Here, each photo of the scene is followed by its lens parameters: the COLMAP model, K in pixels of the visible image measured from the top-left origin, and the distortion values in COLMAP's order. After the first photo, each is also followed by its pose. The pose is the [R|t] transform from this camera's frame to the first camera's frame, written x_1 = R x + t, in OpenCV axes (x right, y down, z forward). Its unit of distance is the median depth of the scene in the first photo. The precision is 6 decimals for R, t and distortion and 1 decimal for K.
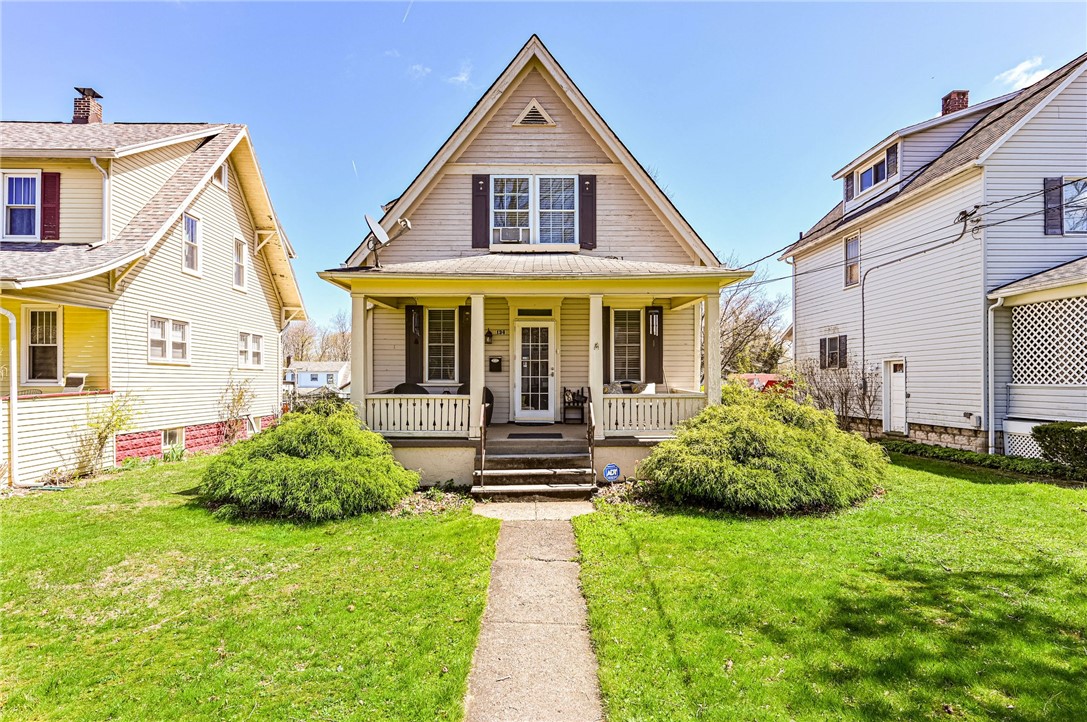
lens RADIAL K [[539.8, 0, 525.7], [0, 539.8, 381.8], [0, 0, 1]] dist [-0.002092, -0.001236]
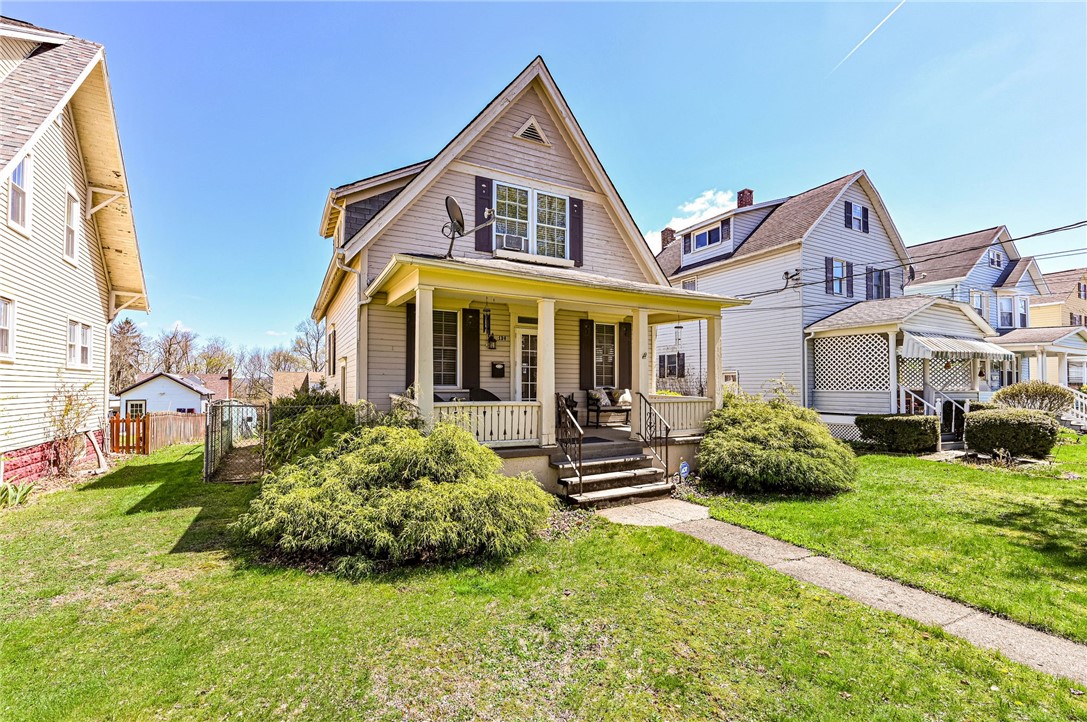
lens RADIAL K [[470.8, 0, 535.3], [0, 470.8, 377.9], [0, 0, 1]] dist [-0.003852, 0.000375]
pose [[0.882626, 0.012046, 0.469922, -0.402235], [-0.002402, 0.999774, -0.021117, 0.000161], [-0.470071, 0.017510, 0.882455, 0.204107]]
